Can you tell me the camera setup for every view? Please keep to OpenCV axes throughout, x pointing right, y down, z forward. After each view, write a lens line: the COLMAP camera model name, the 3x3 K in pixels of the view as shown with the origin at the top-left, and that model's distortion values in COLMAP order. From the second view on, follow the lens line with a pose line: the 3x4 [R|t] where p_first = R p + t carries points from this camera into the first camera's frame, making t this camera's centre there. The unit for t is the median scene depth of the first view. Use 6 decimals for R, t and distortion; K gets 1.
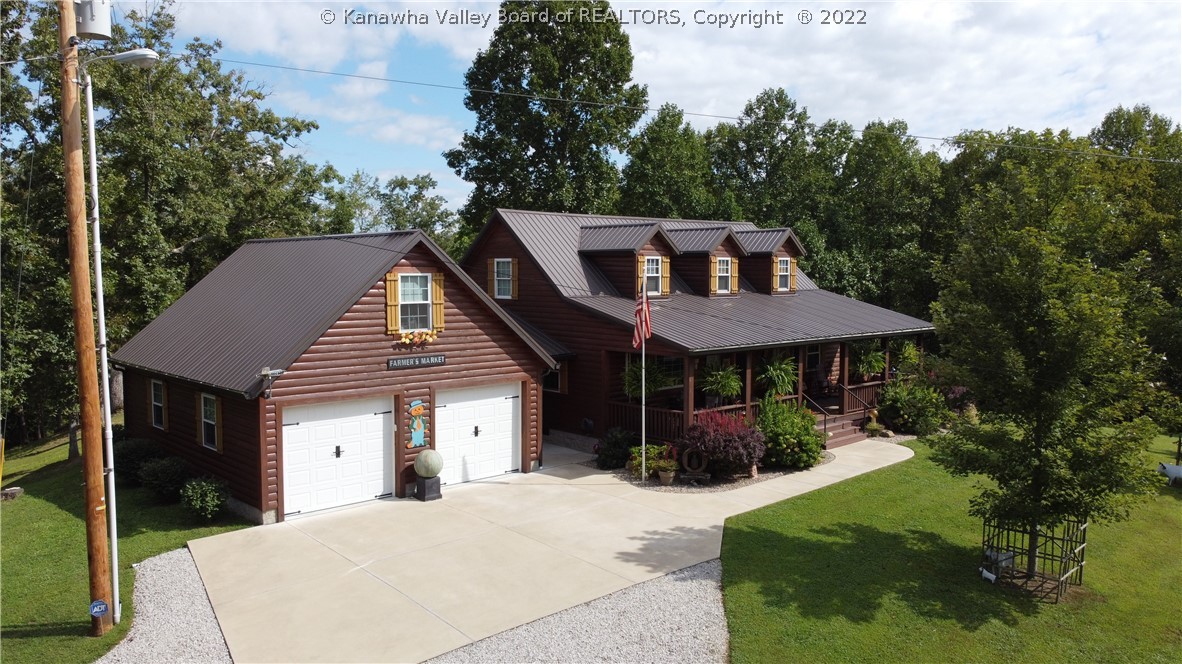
lens RADIAL K [[886.6, 0, 589.5], [0, 886.6, 332.7], [0, 0, 1]] dist [0.003136, -0.008604]
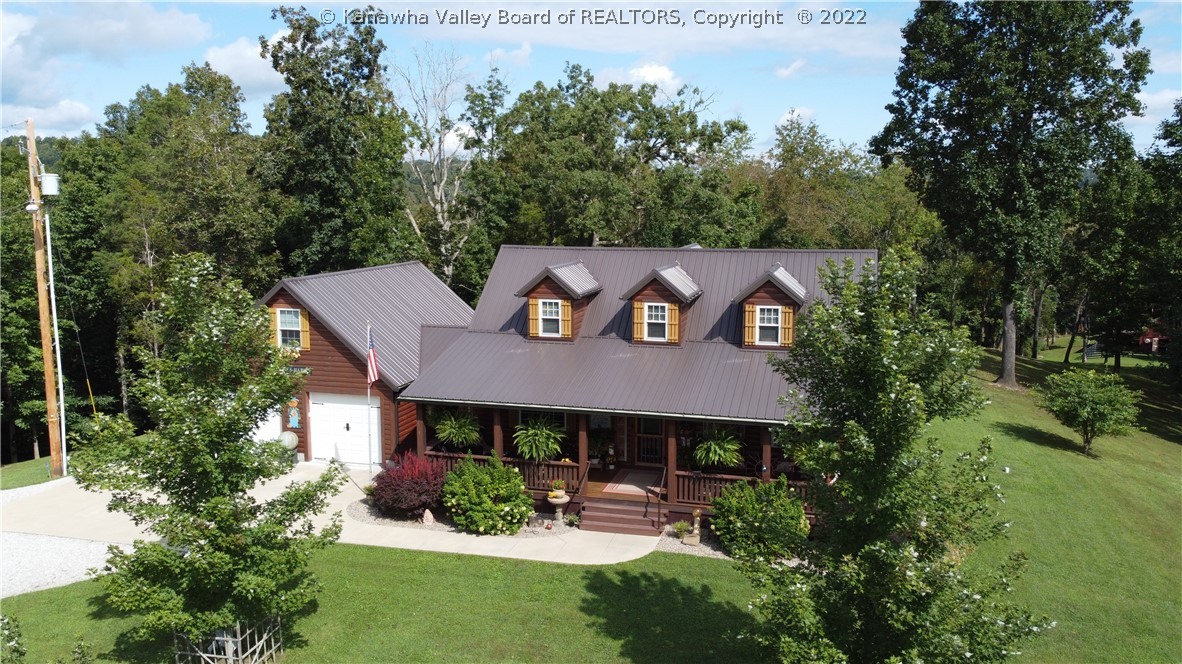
lens RADIAL K [[886.6, 0, 591.9], [0, 886.6, 333.9], [0, 0, 1]] dist [0.003136, -0.008604]
pose [[0.491078, 0.105435, -0.864711, 1.207142], [-0.080609, 0.993889, 0.075407, -0.161922], [0.867378, 0.032673, 0.496577, 0.653668]]
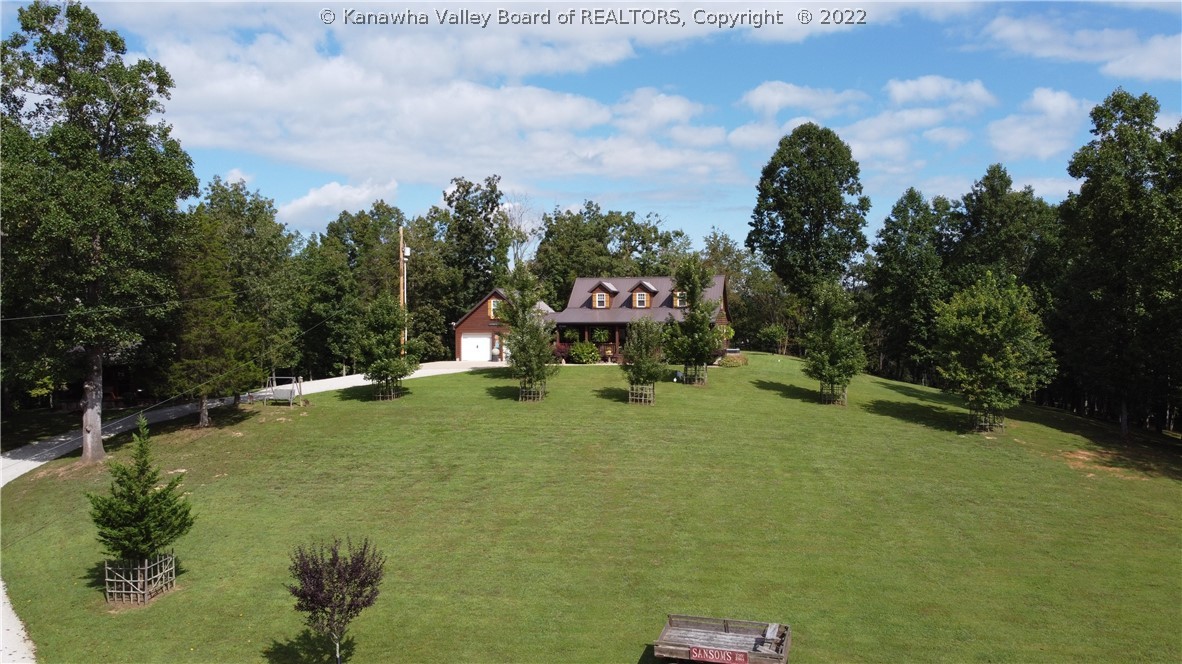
lens RADIAL K [[886.6, 0, 589.2], [0, 886.6, 332.6], [0, 0, 1]] dist [0.003136, -0.008604]
pose [[0.517104, -0.012413, -0.855833, 2.921659], [-0.073622, 0.995544, -0.058922, 0.238609], [0.852750, 0.093477, 0.513886, -0.517522]]
